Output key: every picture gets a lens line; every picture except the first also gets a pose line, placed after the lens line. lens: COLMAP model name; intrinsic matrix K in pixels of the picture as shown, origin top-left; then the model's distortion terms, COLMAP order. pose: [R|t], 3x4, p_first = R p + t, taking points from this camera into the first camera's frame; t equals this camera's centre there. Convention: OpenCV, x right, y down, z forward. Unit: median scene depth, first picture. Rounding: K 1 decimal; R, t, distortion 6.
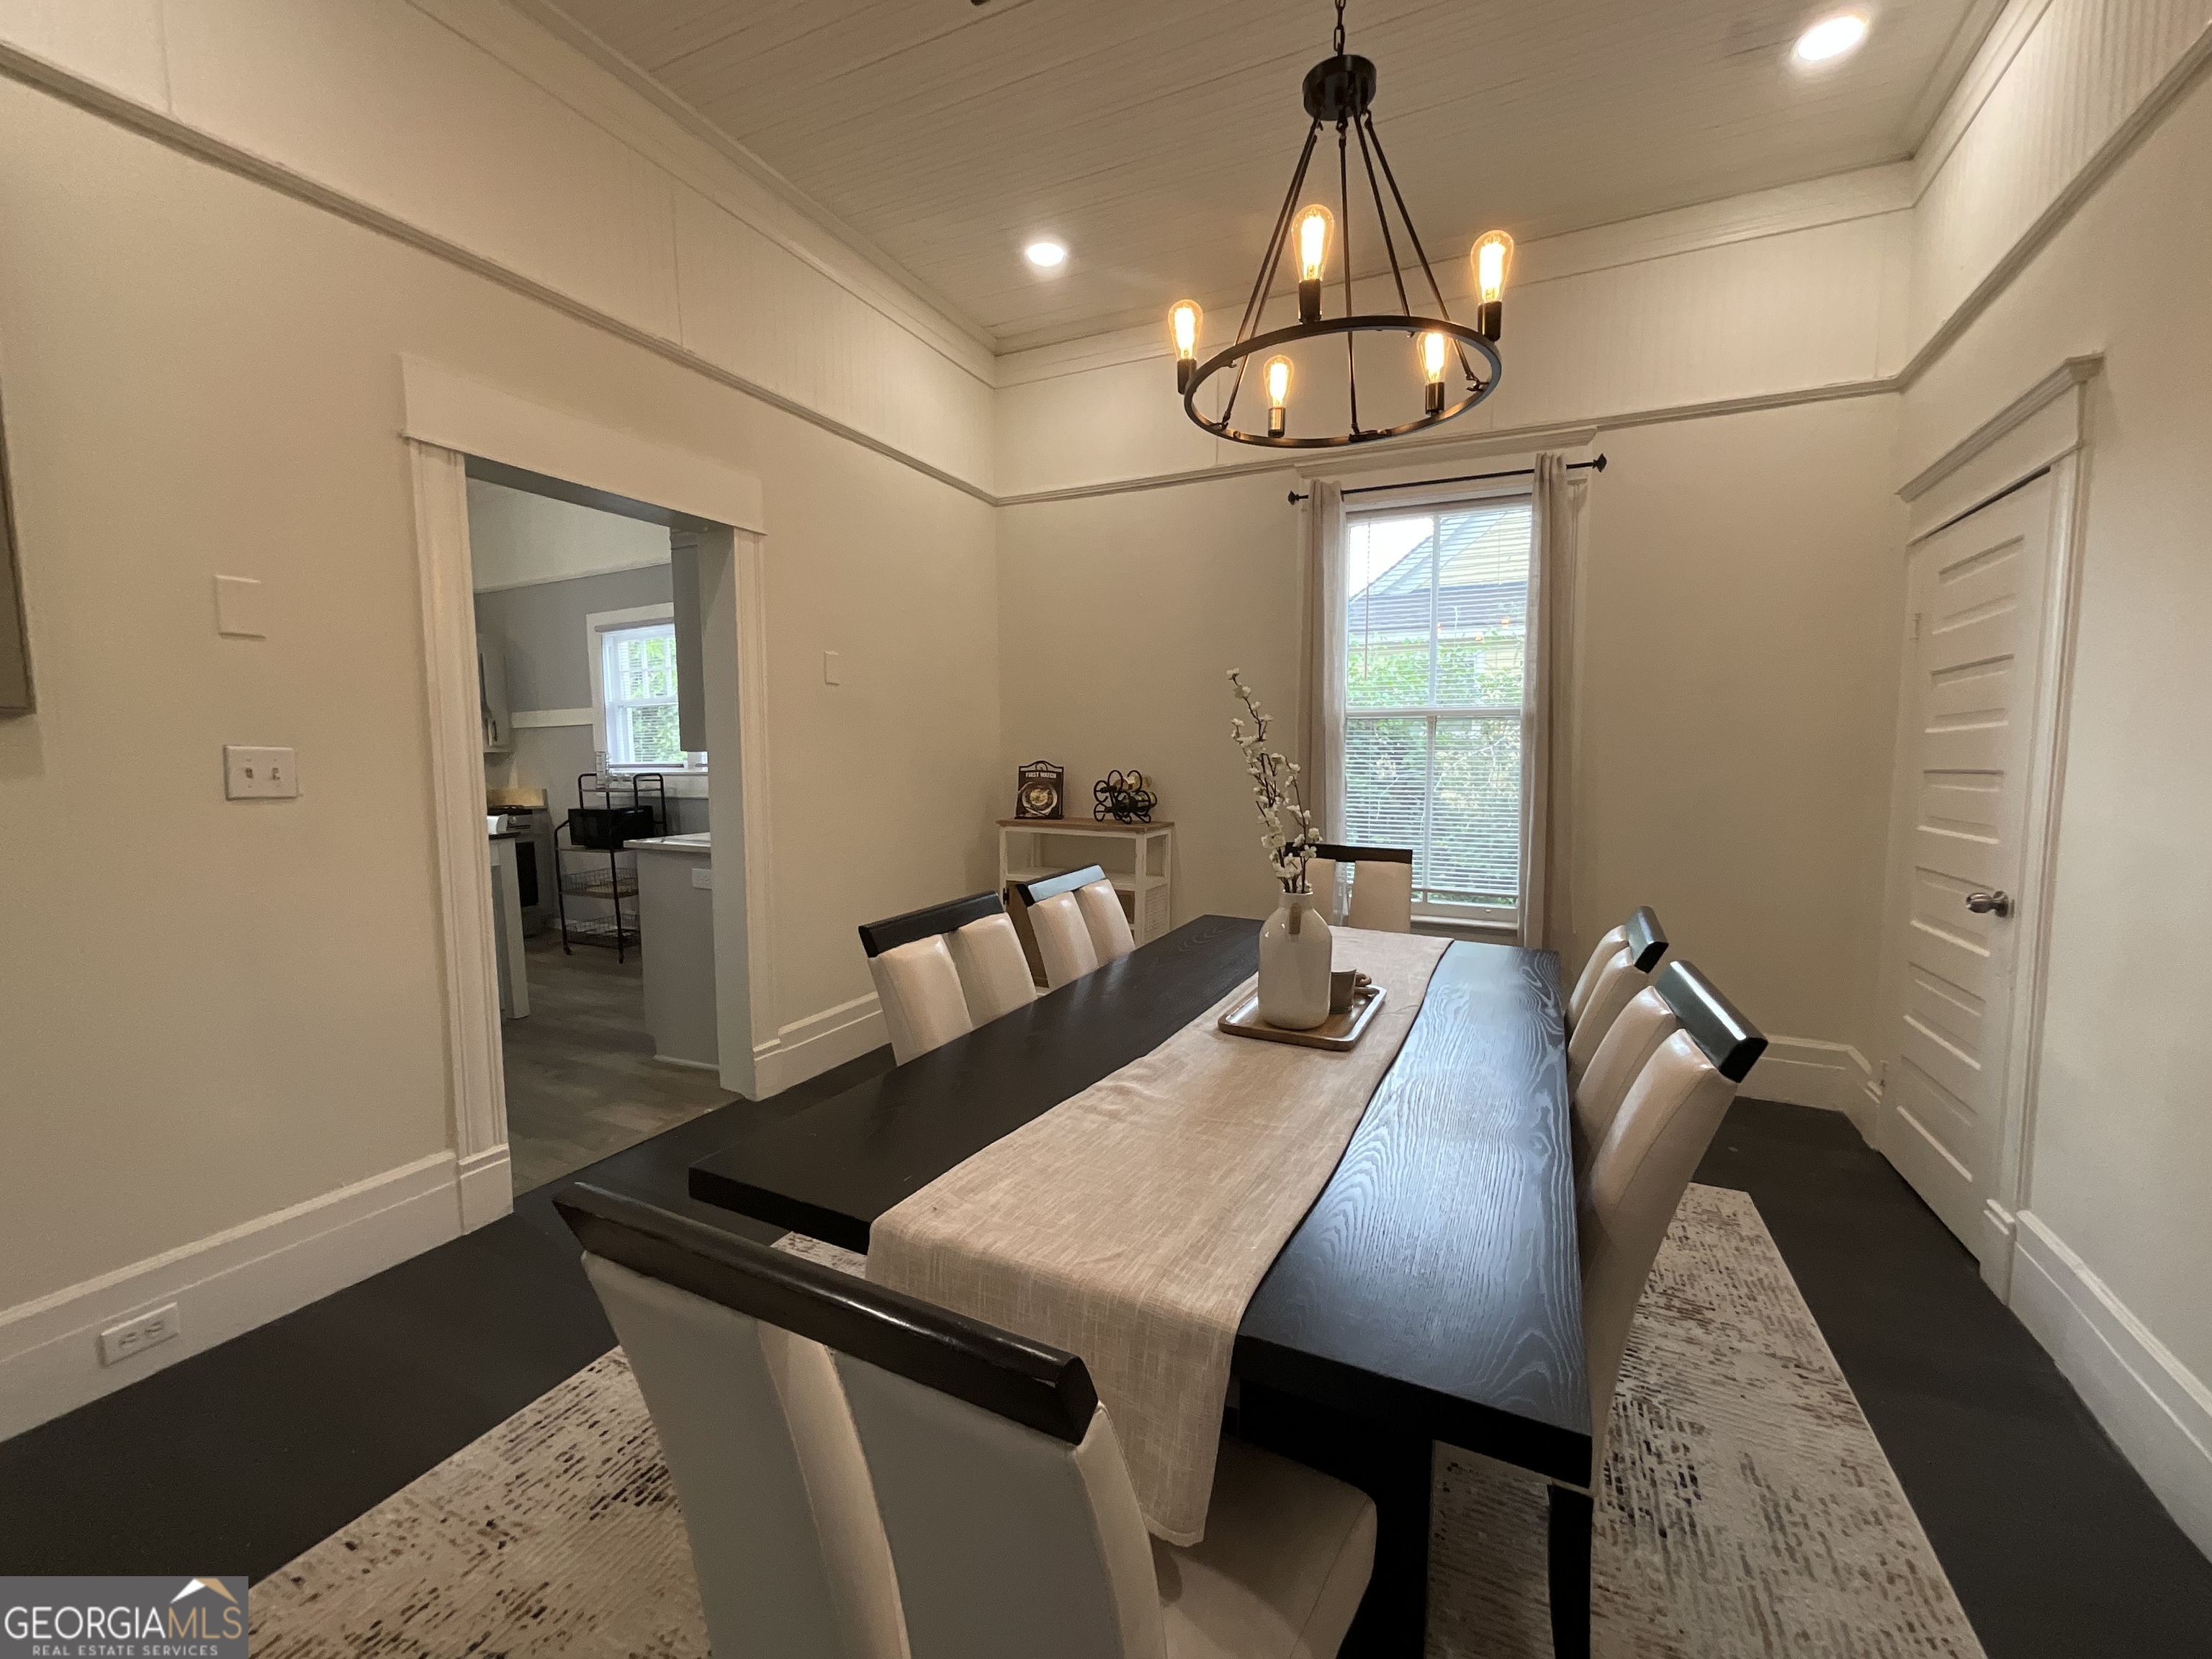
lens RADIAL K [[898.1, 0, 1106.0], [0, 898.1, 829.5], [0, 0, 1]] dist [-0.000178, 0.000208]
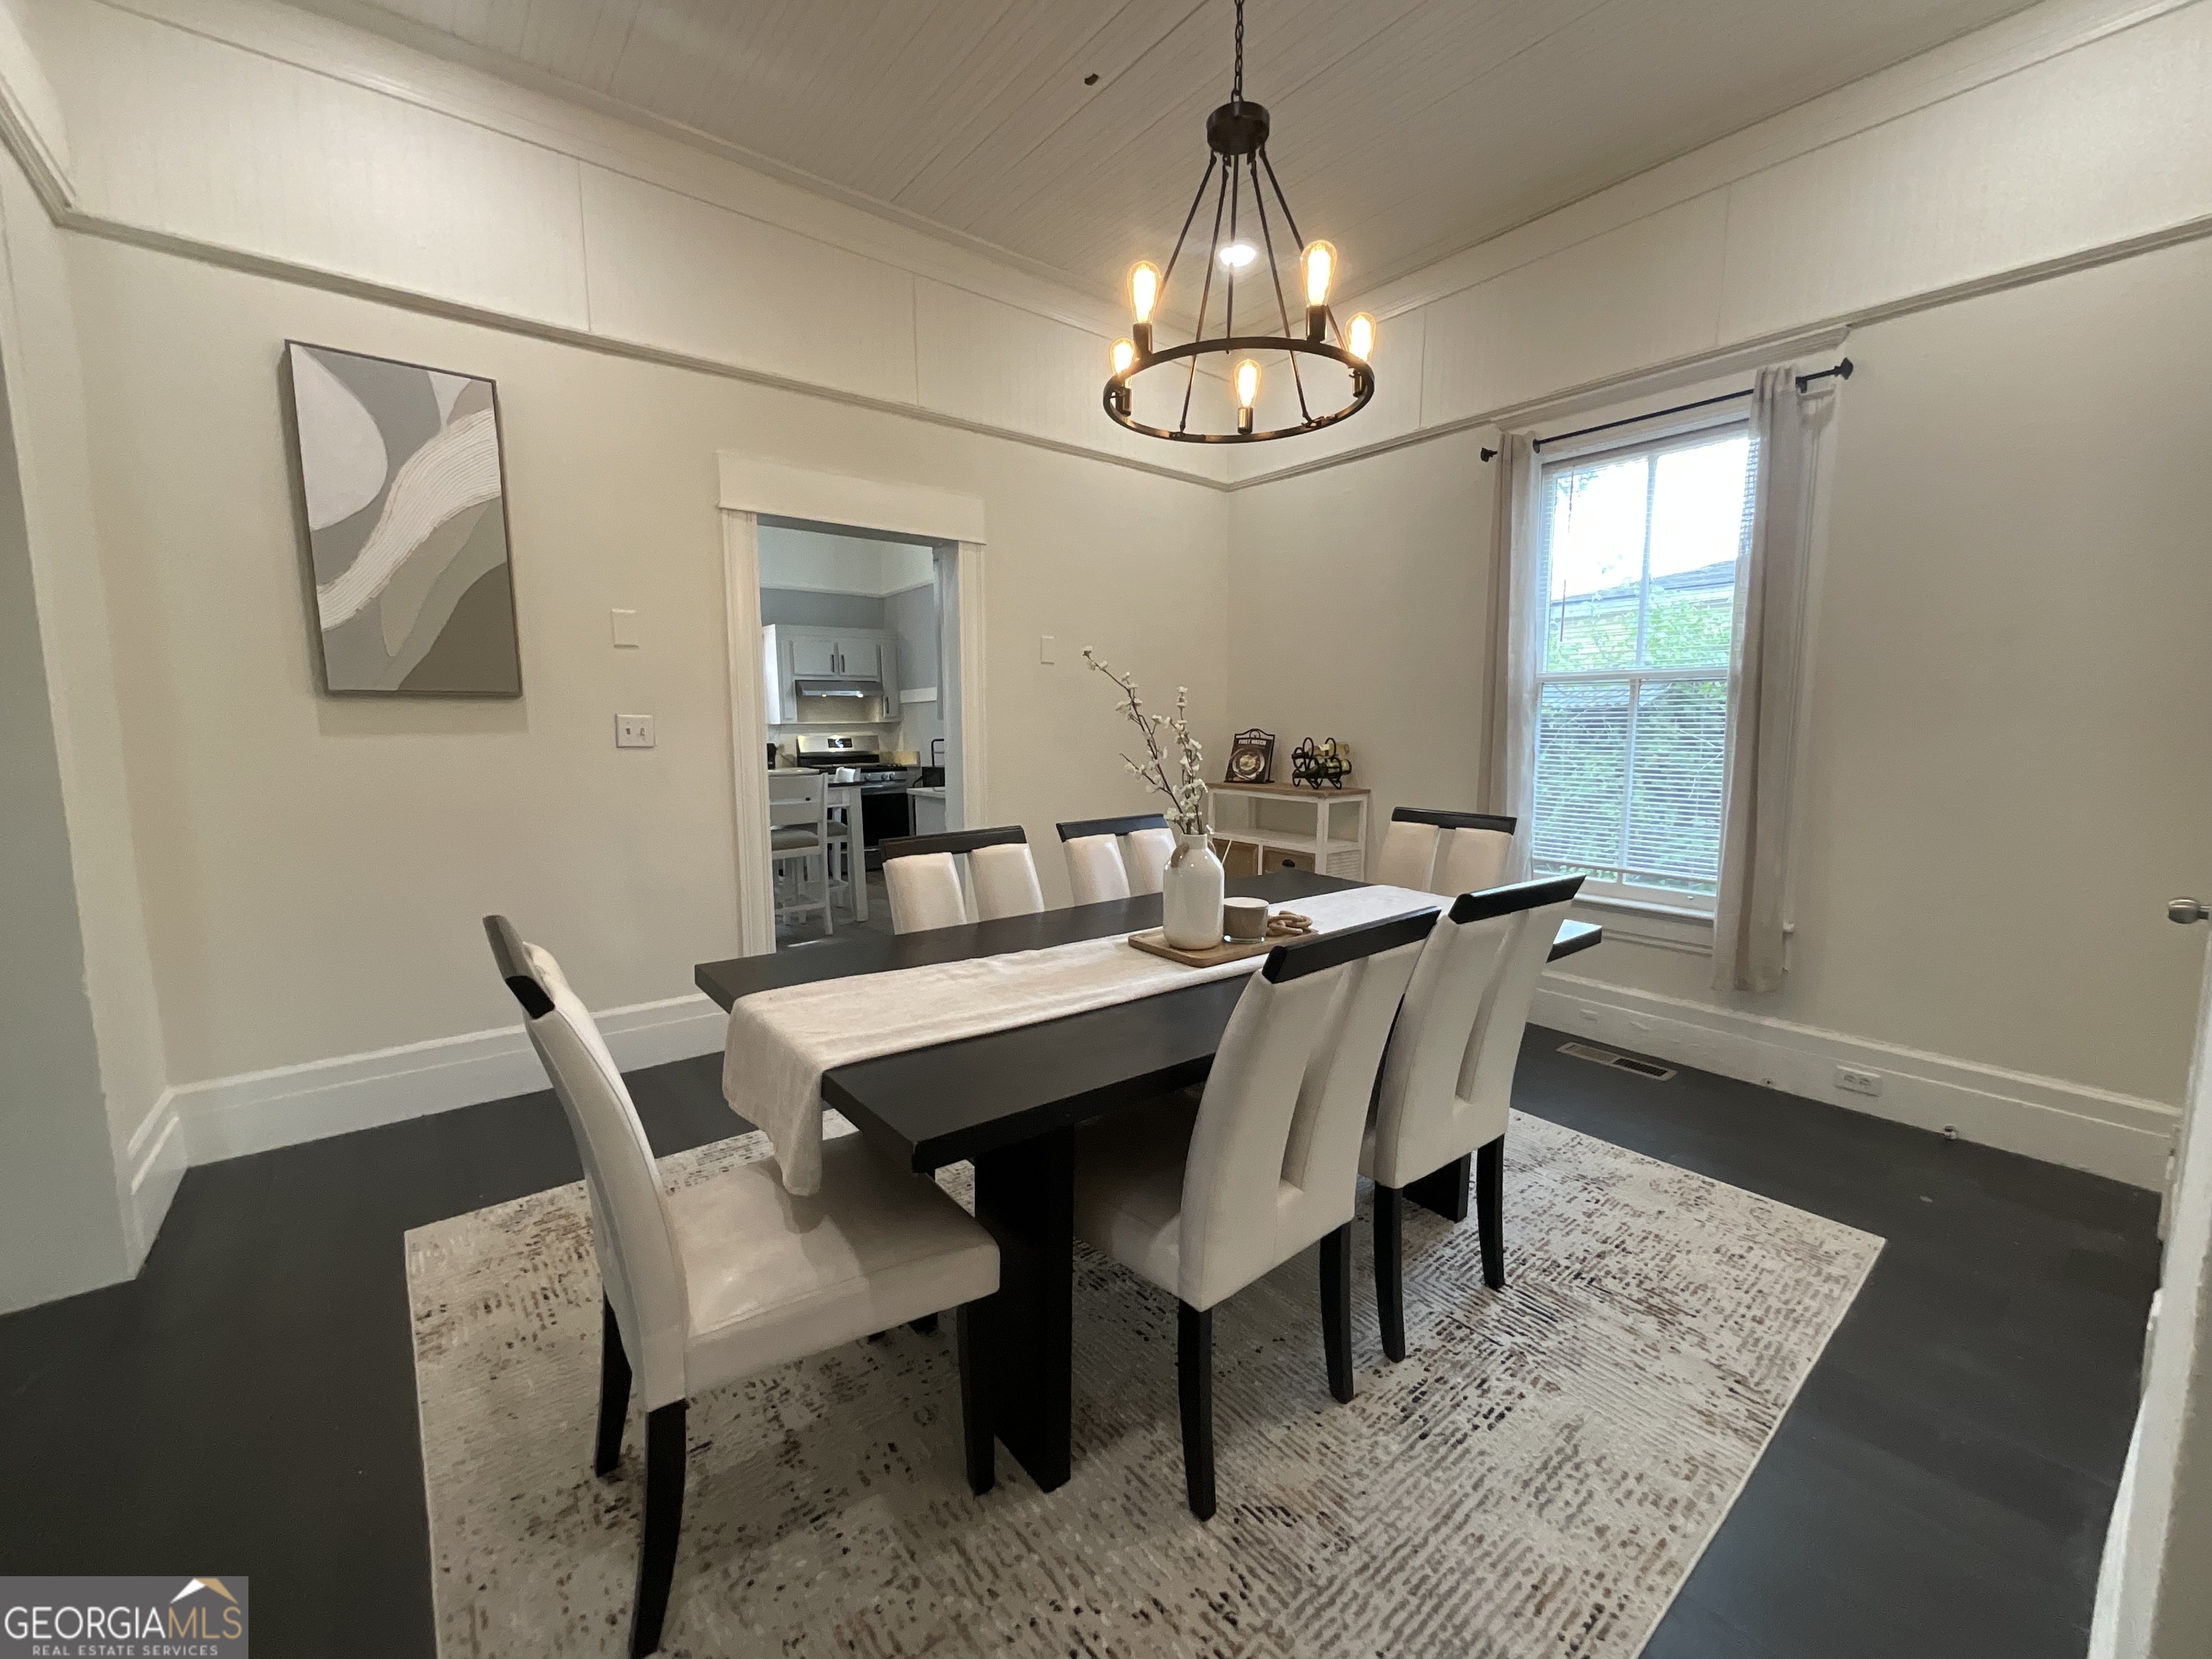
lens RADIAL K [[897.5, 0, 1106.0], [0, 897.5, 829.5], [0, 0, 1]] dist [-0.011228, 0.016135]
pose [[0.903146, 0.050309, -0.426375, 0.306708], [-0.037318, 0.998551, 0.038774, 0.011346], [0.427708, -0.019107, 0.903715, -0.055269]]
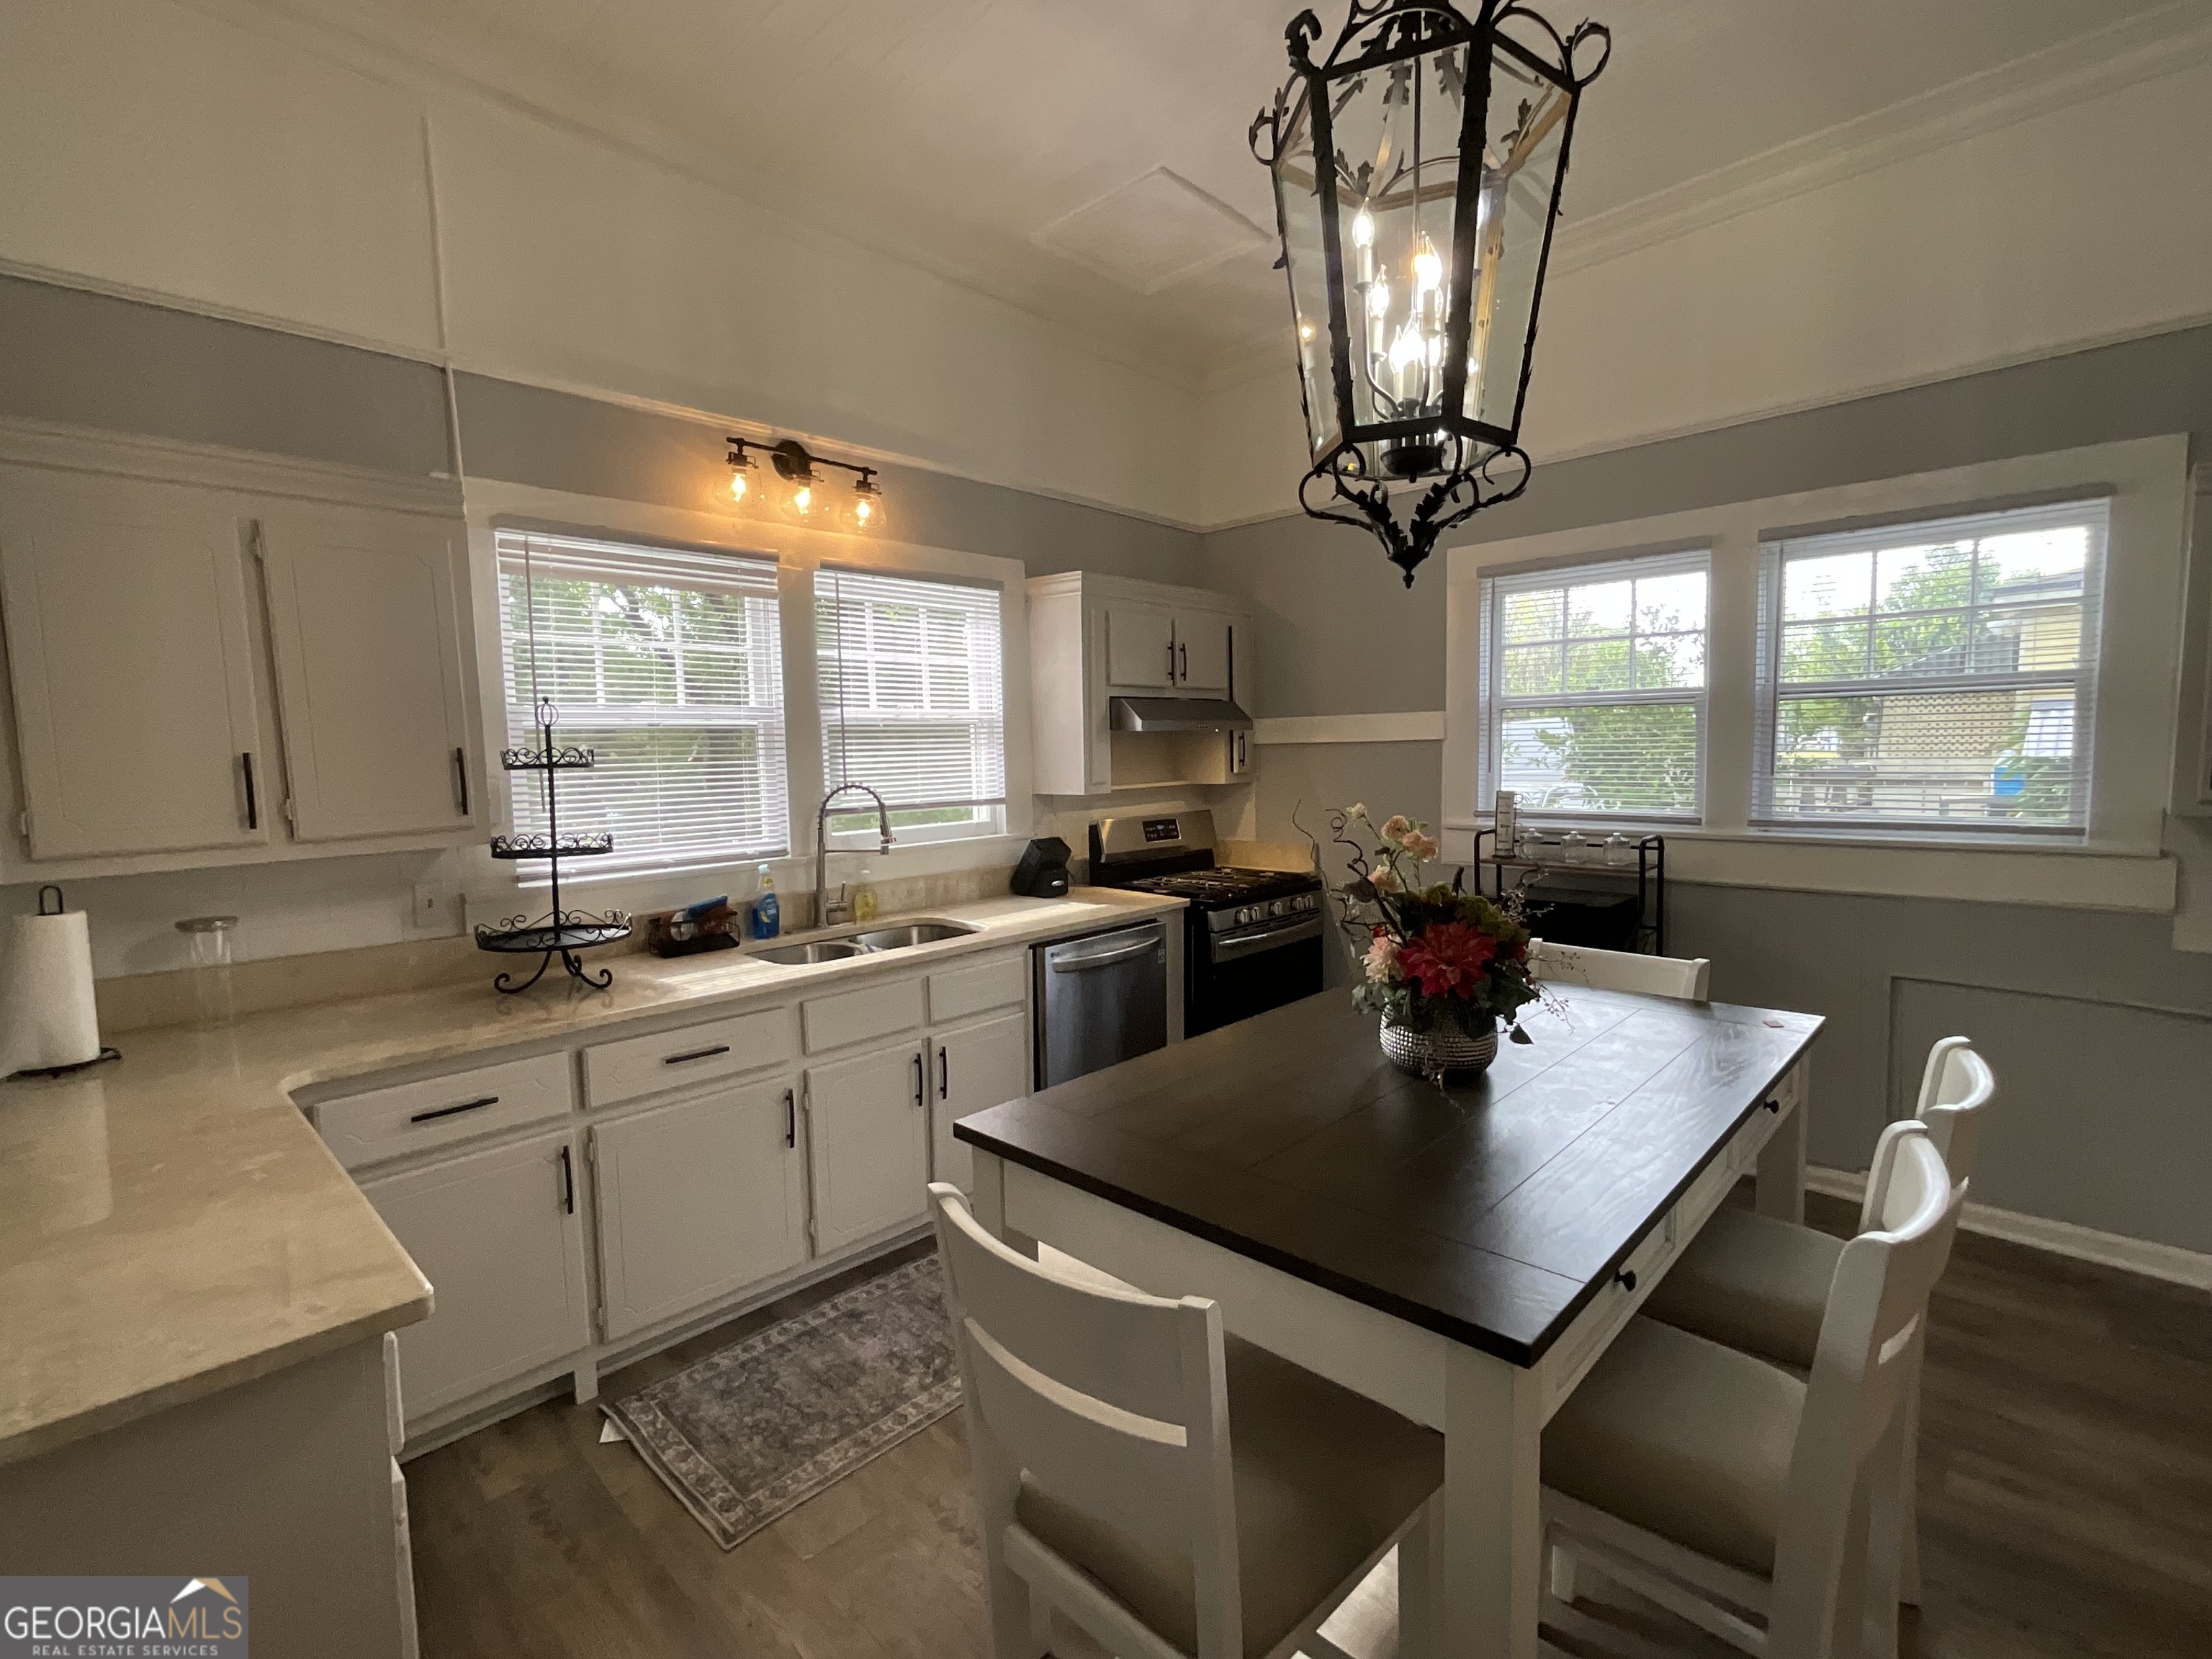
lens RADIAL K [[1023.9, 0, 1106.0], [0, 1023.9, 829.5], [0, 0, 1]] dist [0.000439, 0.000008]
pose [[0.951579, 0.021321, -0.306664, -1.072402], [-0.022601, 0.999744, -0.000625, -0.099997], [0.306572, 0.007525, 0.951818, 0.572335]]
